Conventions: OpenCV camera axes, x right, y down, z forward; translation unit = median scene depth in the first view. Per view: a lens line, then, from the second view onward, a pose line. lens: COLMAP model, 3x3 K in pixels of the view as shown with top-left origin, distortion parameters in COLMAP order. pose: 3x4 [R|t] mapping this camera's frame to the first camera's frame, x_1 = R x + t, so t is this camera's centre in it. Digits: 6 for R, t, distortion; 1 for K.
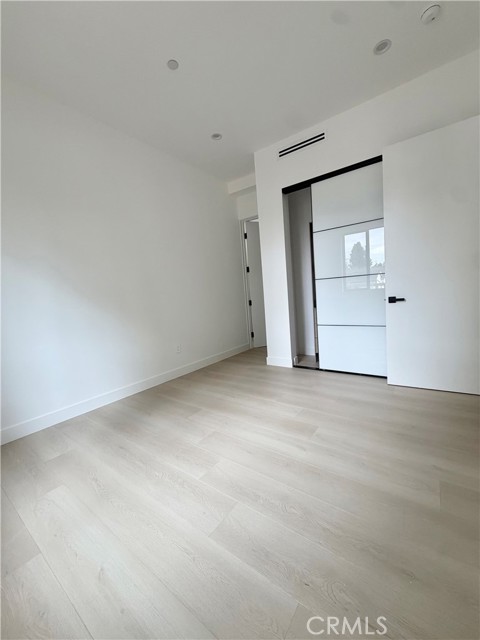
lens RADIAL K [[255.4, 0, 240.0], [0, 255.4, 320.0], [0, 0, 1]] dist [0.000656, 0.000351]
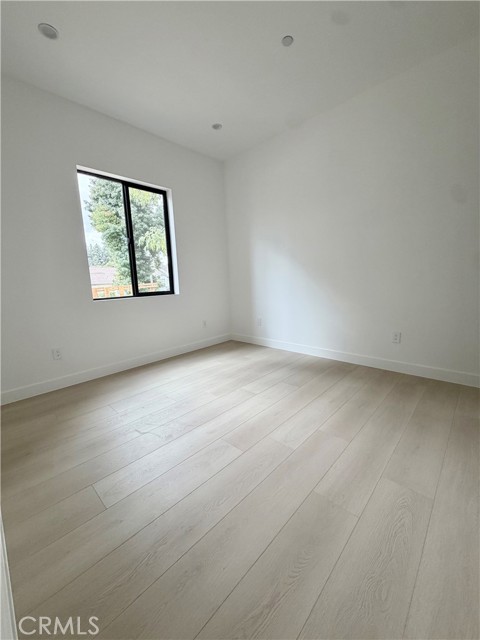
lens RADIAL K [[255.4, 0, 240.0], [0, 255.4, 320.0], [0, 0, 1]] dist [0.000656, 0.000351]
pose [[-0.127000, 0.227760, -0.965400, 0.837355], [-0.053272, 0.970310, 0.235926, -0.146547], [0.990471, 0.081391, -0.111096, 0.885246]]
